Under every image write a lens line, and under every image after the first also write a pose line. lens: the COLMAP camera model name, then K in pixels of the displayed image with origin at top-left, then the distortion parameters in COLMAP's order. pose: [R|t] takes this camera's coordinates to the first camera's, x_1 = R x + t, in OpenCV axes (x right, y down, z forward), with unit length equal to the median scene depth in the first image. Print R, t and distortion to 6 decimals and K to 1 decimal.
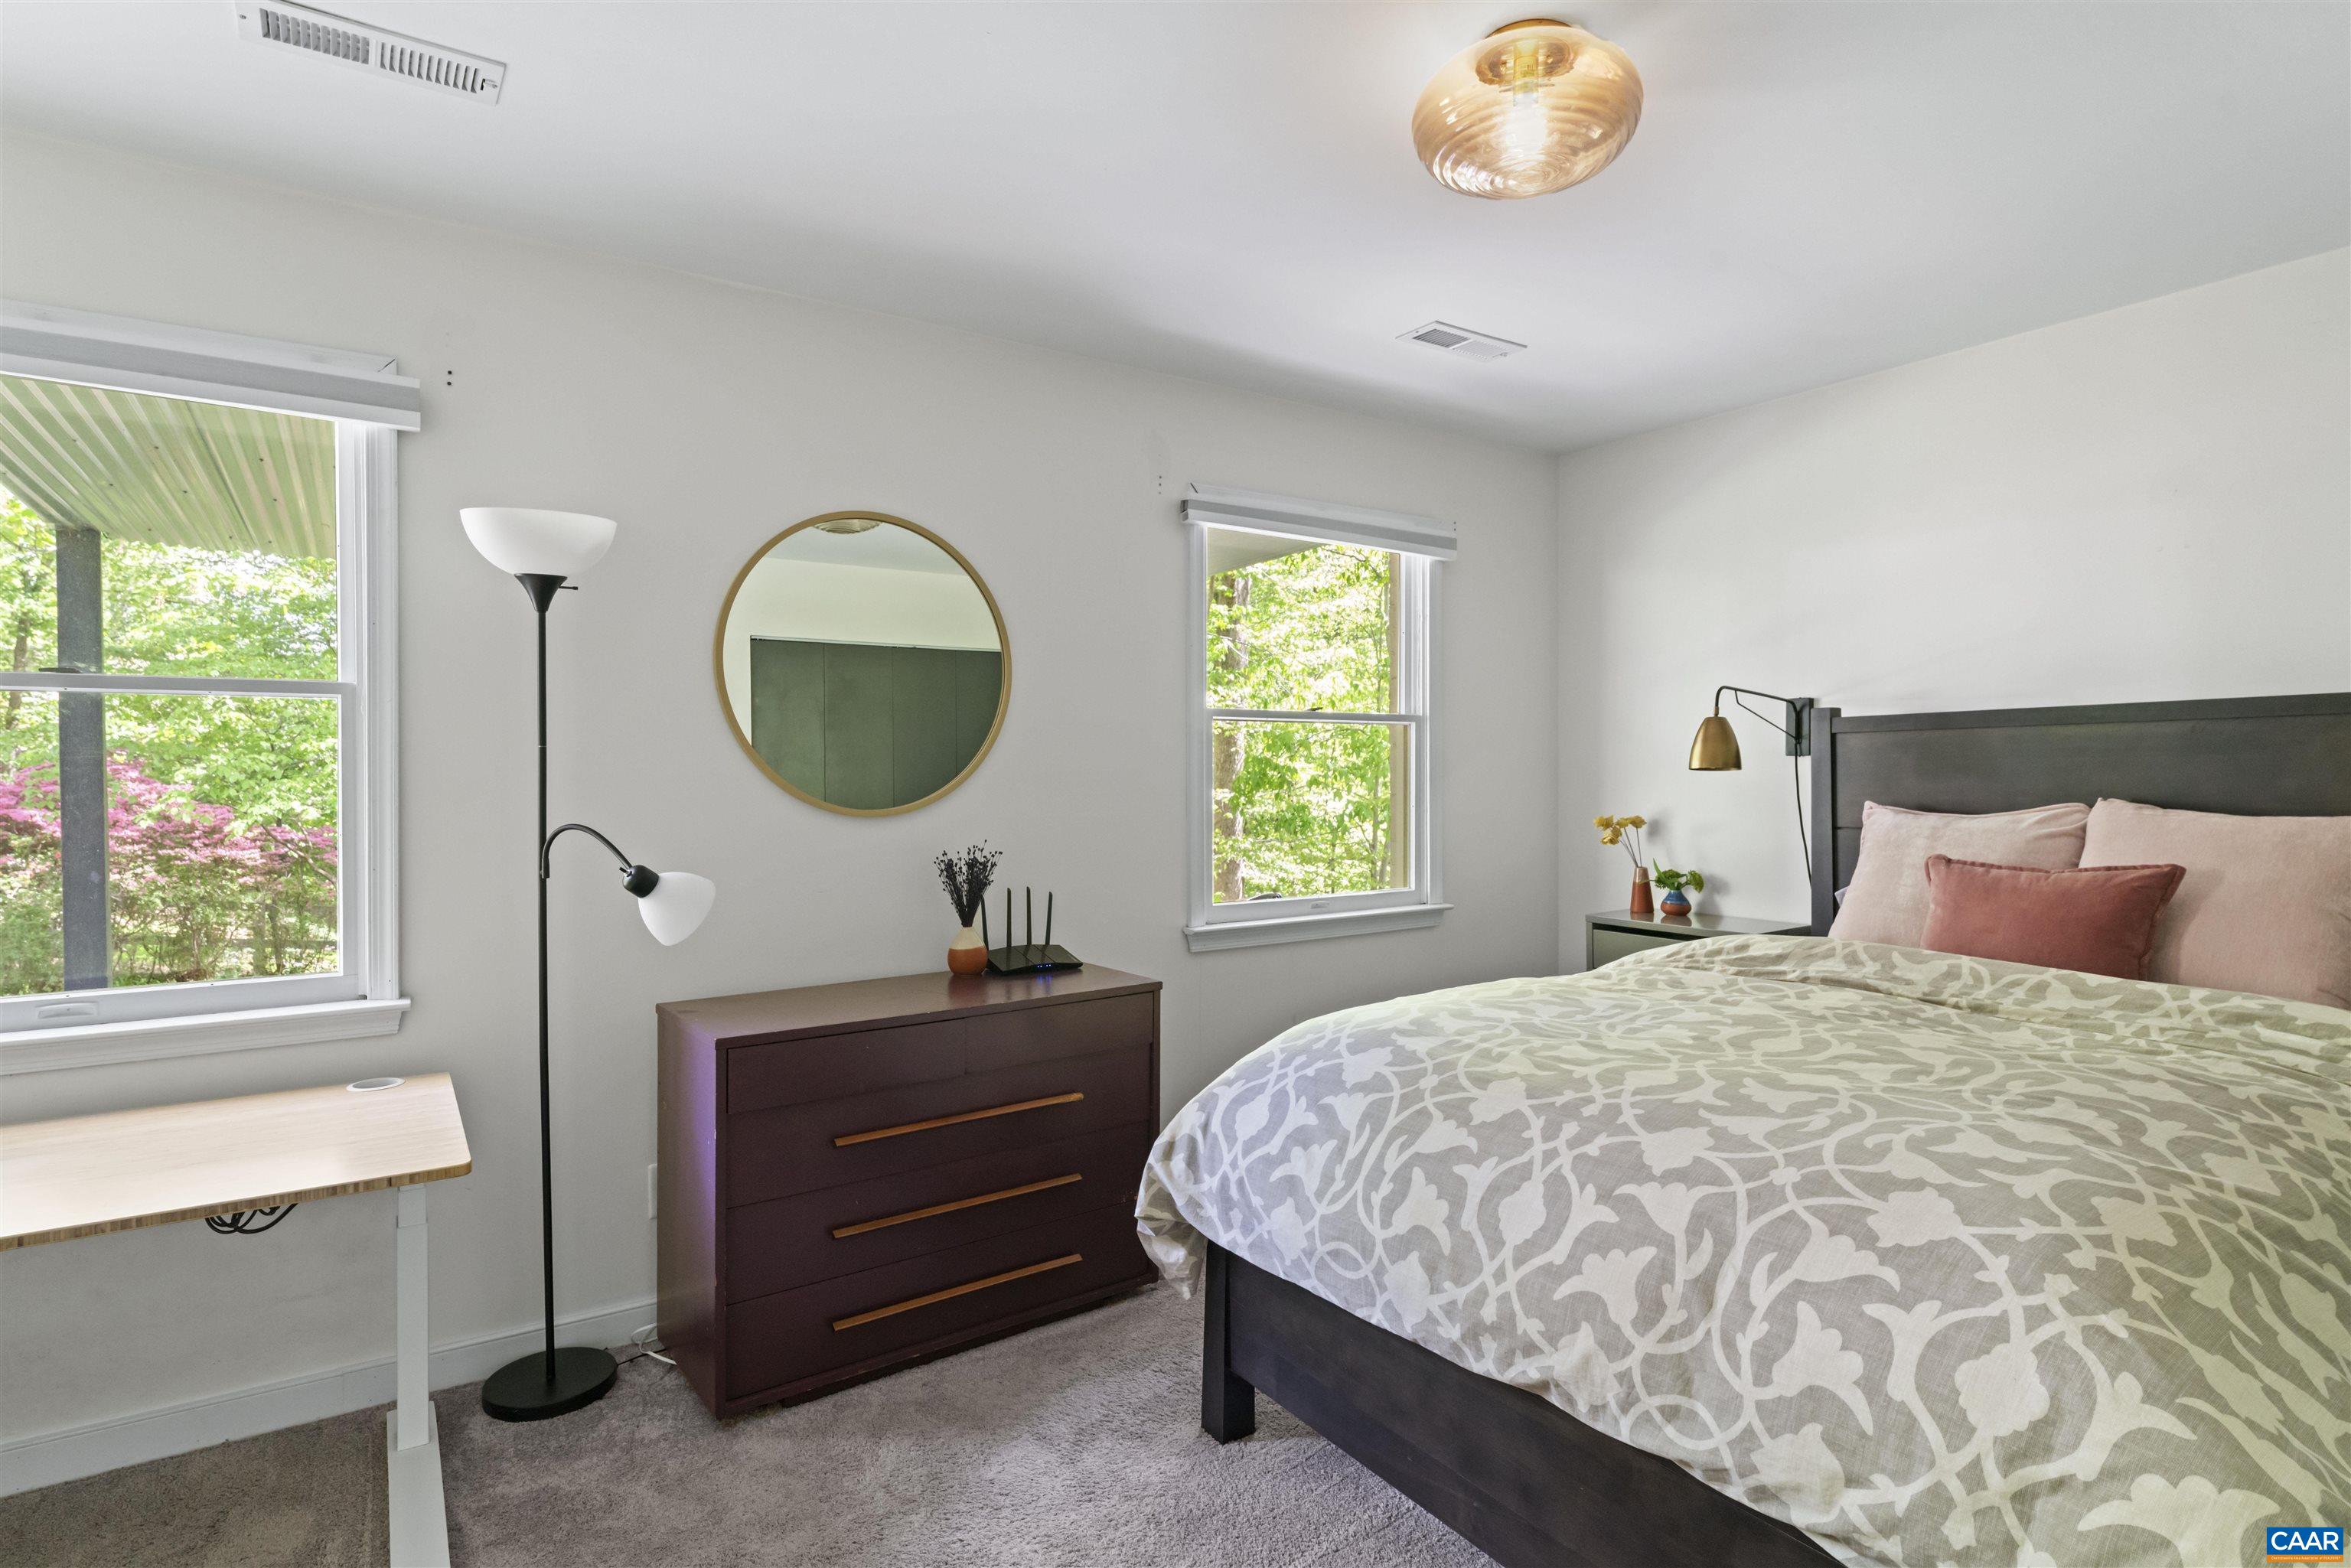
lens RADIAL K [[1207.7, 0, 1158.2], [0, 1207.7, 783.5], [0, 0, 1]] dist [-0.004648, 0.000786]
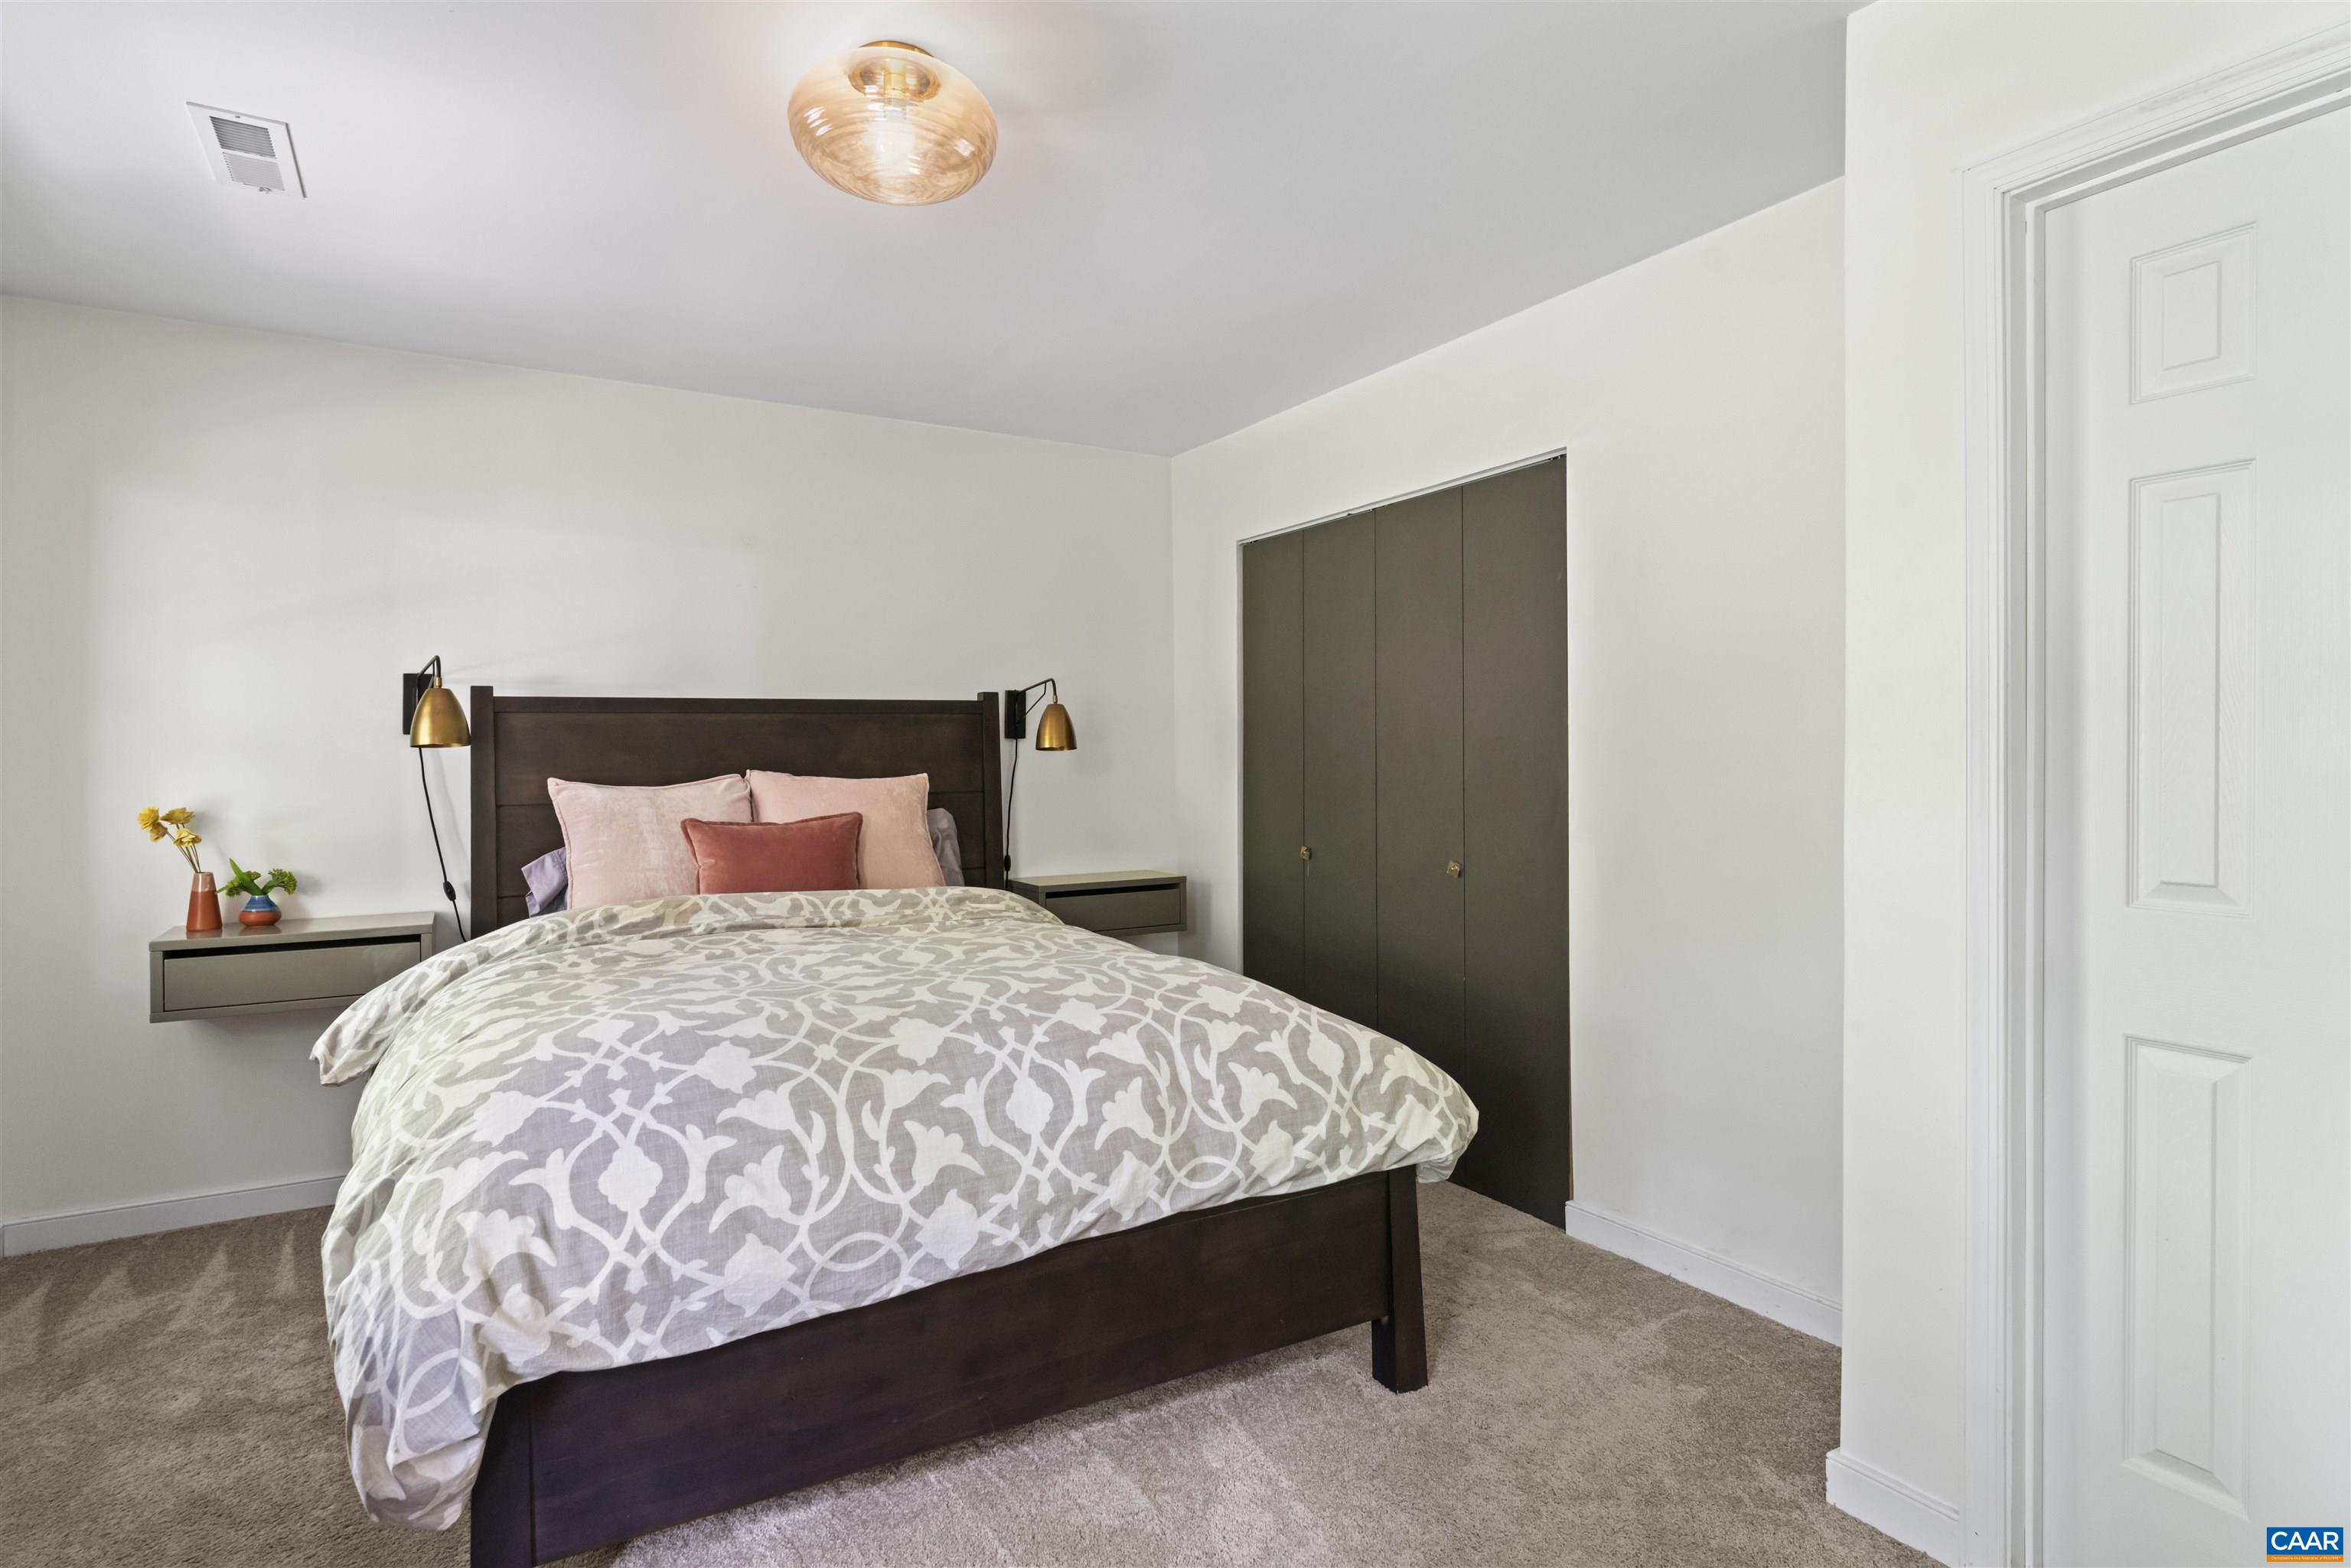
lens RADIAL K [[1207.7, 0, 1173.1], [0, 1207.7, 774.2], [0, 0, 1]] dist [-0.004648, 0.000786]
pose [[0.052377, -0.008076, 0.998595, -0.725177], [0.018658, 0.999801, 0.007107, 0.023114], [-0.998453, 0.018260, 0.052517, 0.668415]]
